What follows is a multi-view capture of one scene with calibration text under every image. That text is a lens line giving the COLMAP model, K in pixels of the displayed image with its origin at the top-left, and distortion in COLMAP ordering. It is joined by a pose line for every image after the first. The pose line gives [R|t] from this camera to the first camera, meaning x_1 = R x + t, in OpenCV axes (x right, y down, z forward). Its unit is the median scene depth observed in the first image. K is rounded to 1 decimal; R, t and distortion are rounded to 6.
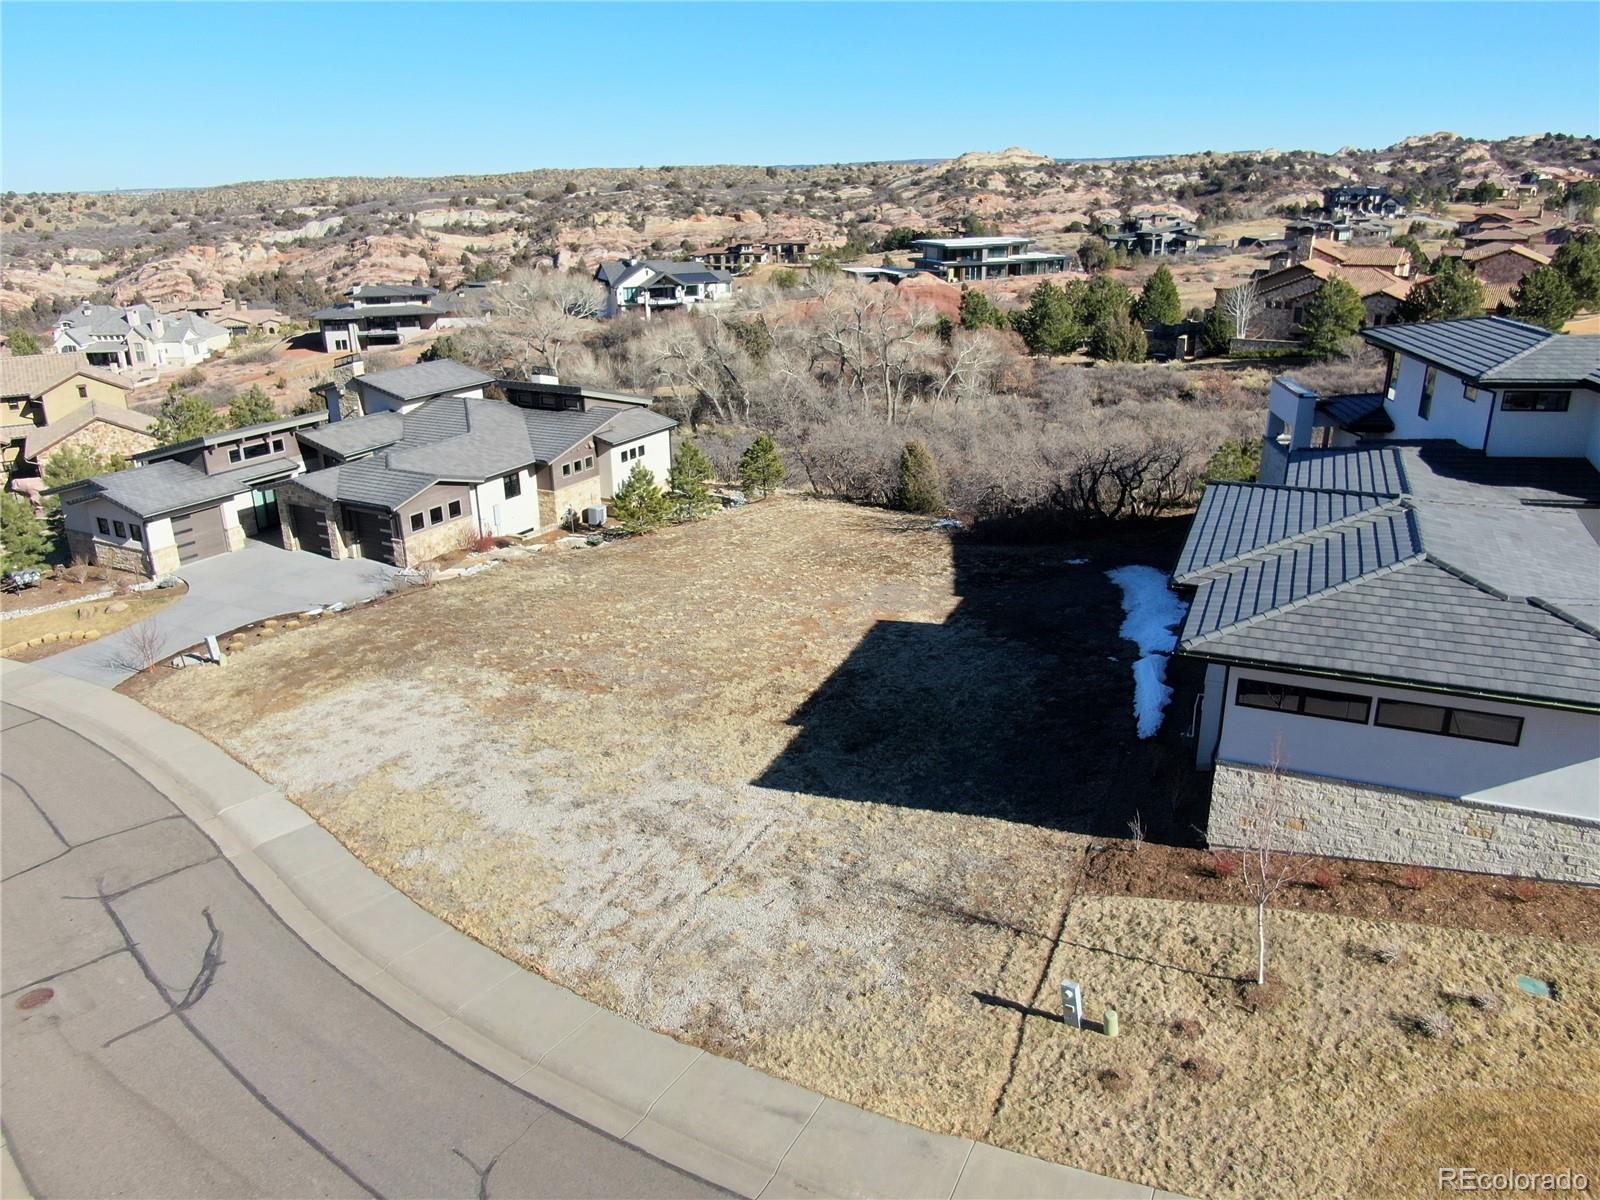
lens RADIAL K [[1149.4, 0, 791.4], [0, 1149.4, 599.4], [0, 0, 1]] dist [-0.016660, 0.010981]
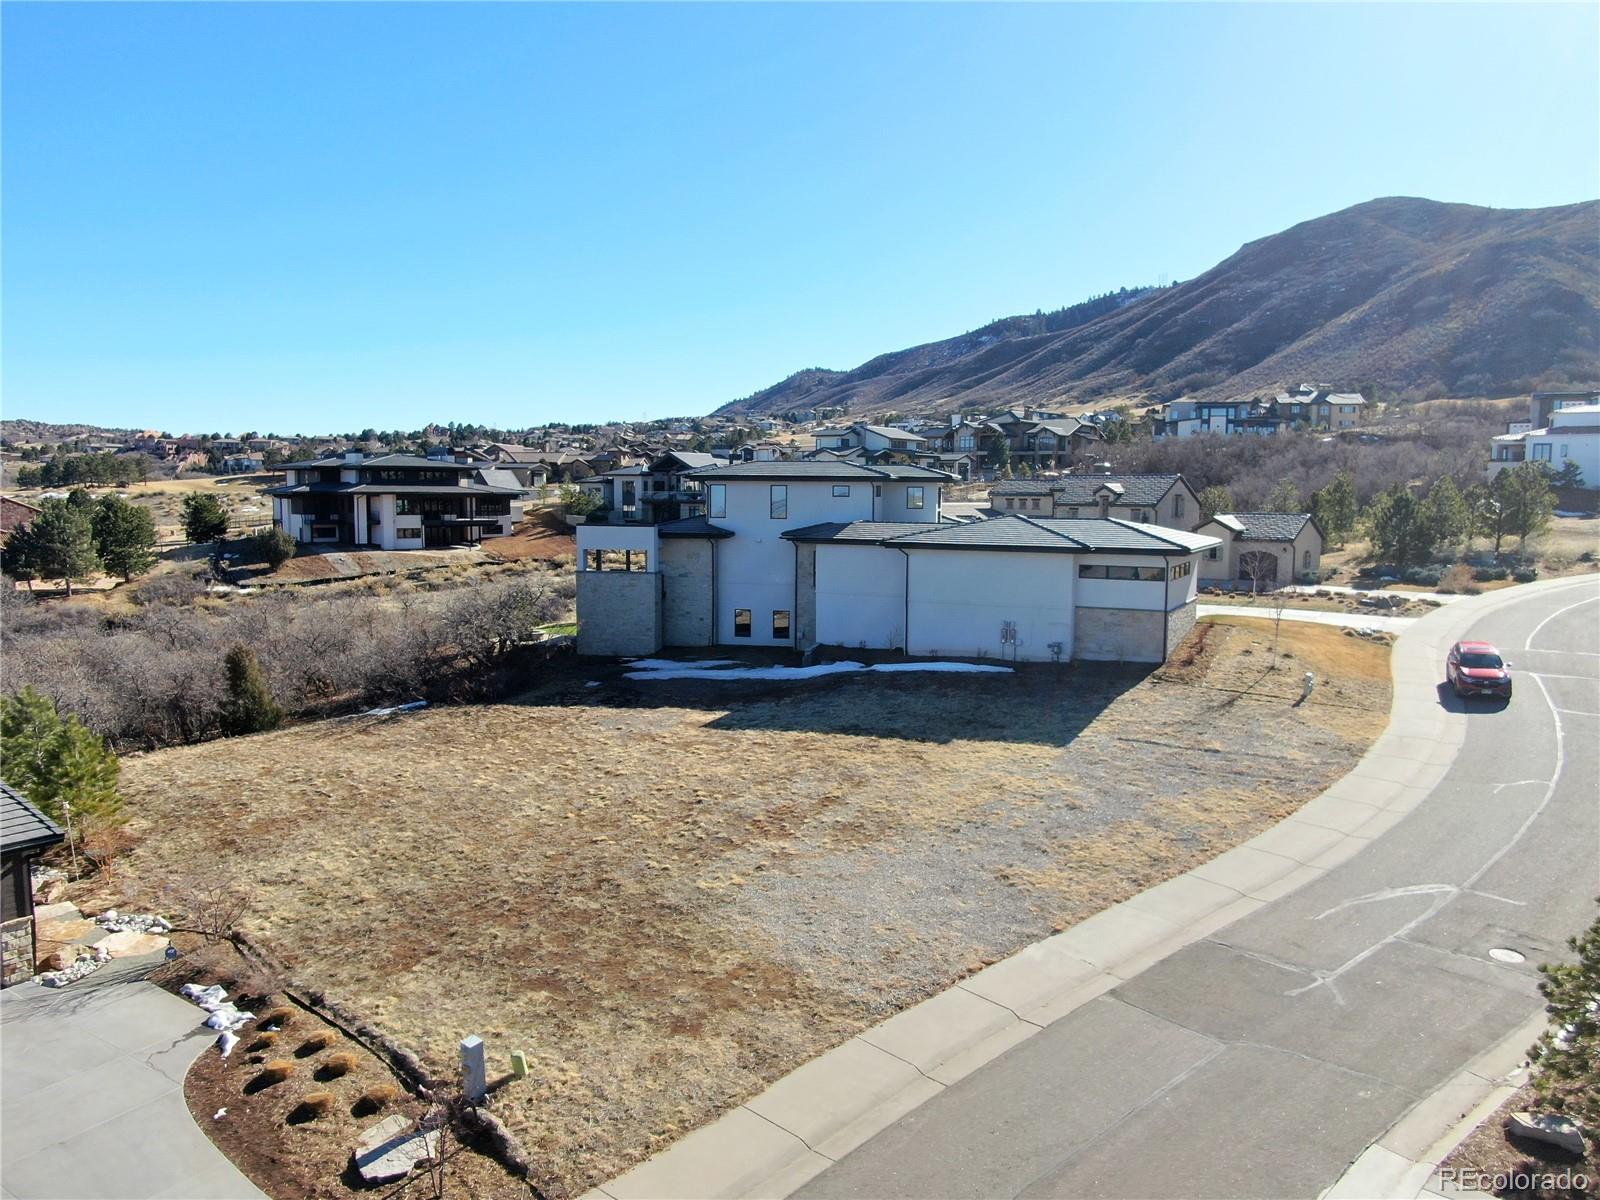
lens RADIAL K [[1148.7, 0, 800.0], [0, 1148.7, 600.0], [0, 0, 1]] dist [-0.011339, -0.002922]
pose [[0.066310, -0.078023, 0.994744, -0.630346], [0.332686, 0.941620, 0.051680, -0.075792], [-0.940703, 0.327511, 0.088396, 0.522914]]
